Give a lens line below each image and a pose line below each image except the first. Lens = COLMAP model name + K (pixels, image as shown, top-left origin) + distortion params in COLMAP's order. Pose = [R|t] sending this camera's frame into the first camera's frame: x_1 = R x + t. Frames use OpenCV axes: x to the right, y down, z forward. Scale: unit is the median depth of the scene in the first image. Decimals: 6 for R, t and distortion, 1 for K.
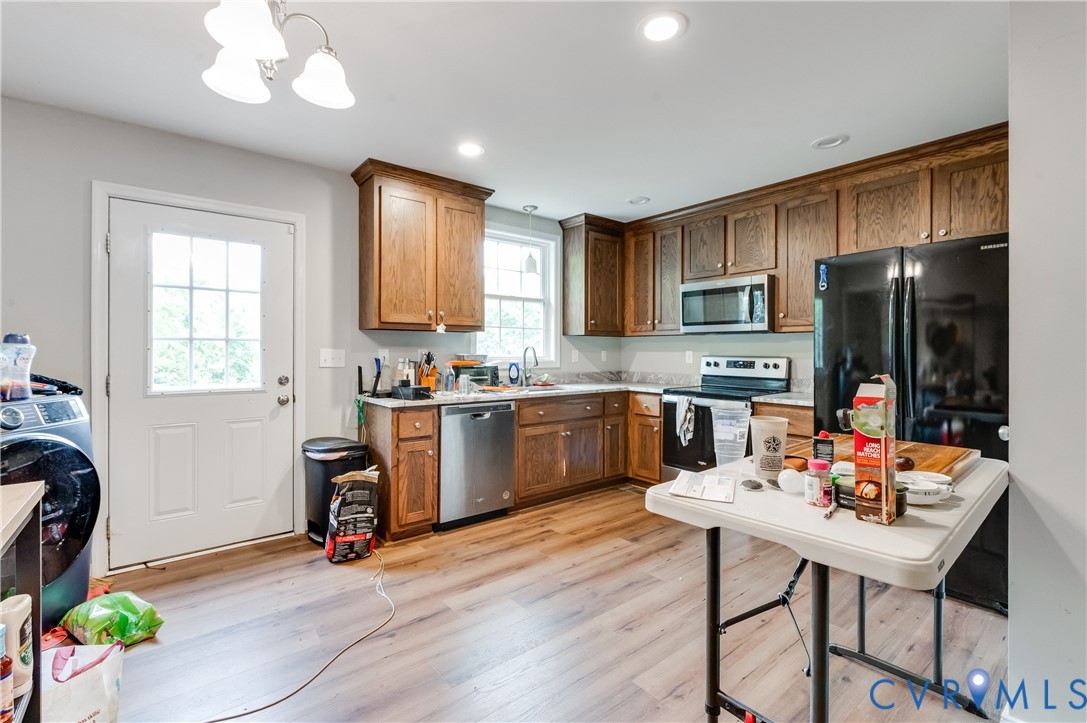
lens RADIAL K [[489.9, 0, 541.3], [0, 489.9, 351.1], [0, 0, 1]] dist [0.004997, -0.002959]
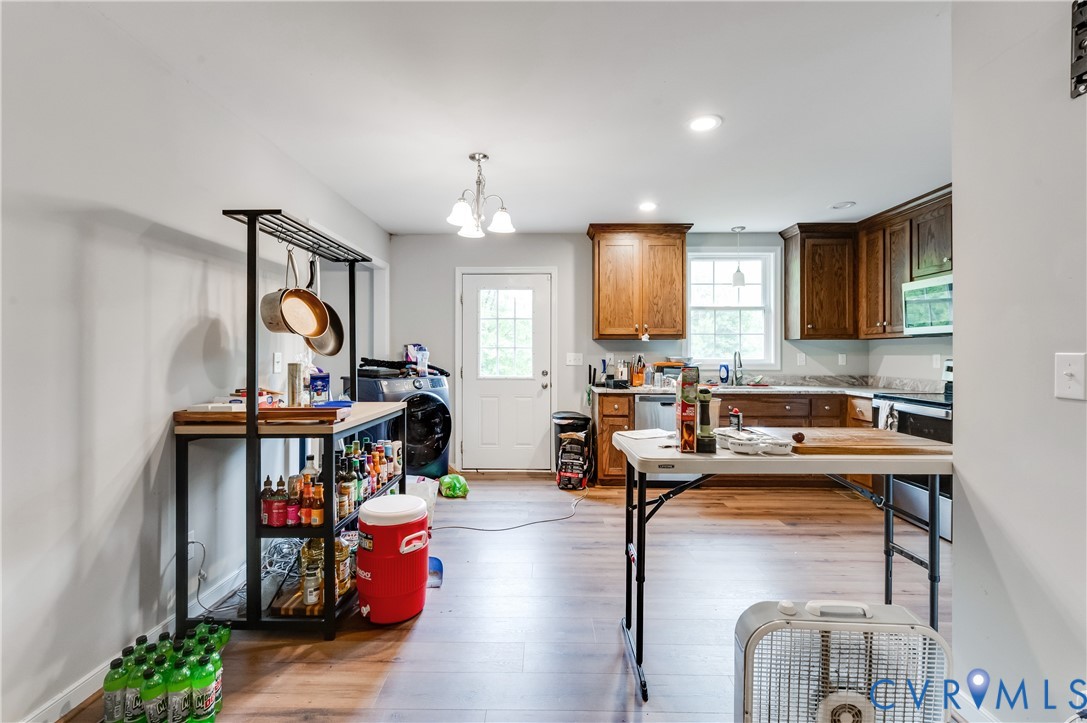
lens RADIAL K [[489.9, 0, 532.3], [0, 489.9, 351.8], [0, 0, 1]] dist [0.004997, -0.002959]
pose [[0.762254, -0.004292, -0.647264, 0.380204], [-0.000087, 0.999977, -0.006734, 0.001199], [0.647278, 0.005190, 0.762237, -0.188324]]
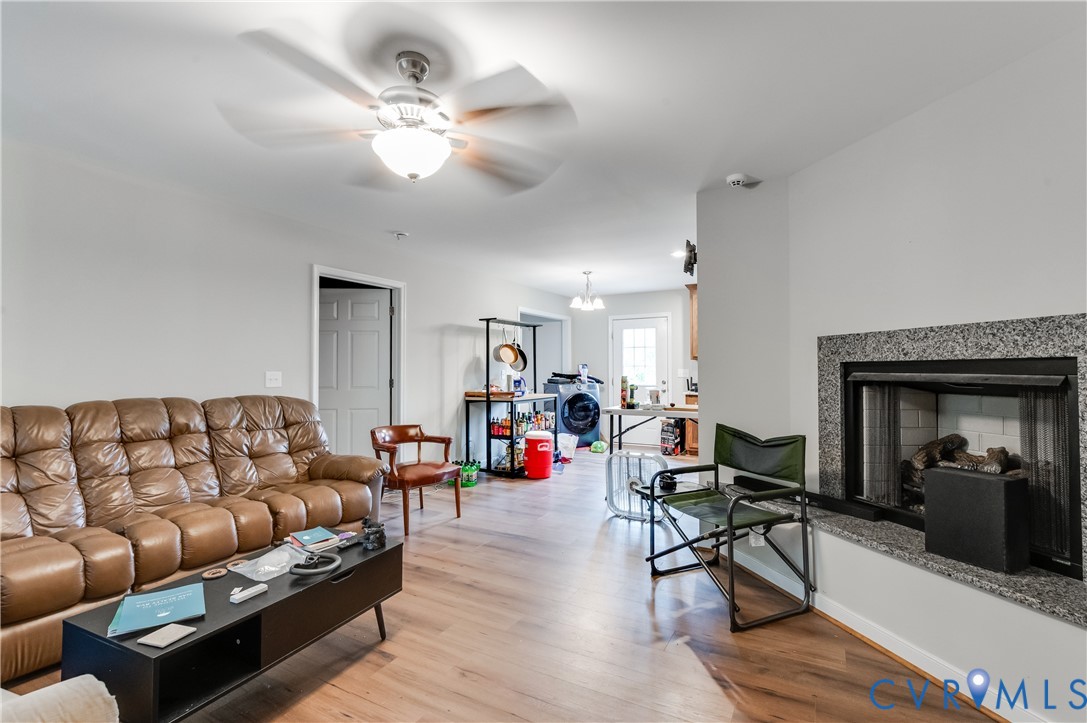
lens RADIAL K [[489.9, 0, 534.6], [0, 489.9, 364.2], [0, 0, 1]] dist [0.004997, -0.002959]
pose [[0.350027, -0.013047, -0.936649, 1.235520], [0.002777, 0.999913, -0.012890, -0.000713], [0.936735, 0.001911, 0.350033, -0.361855]]
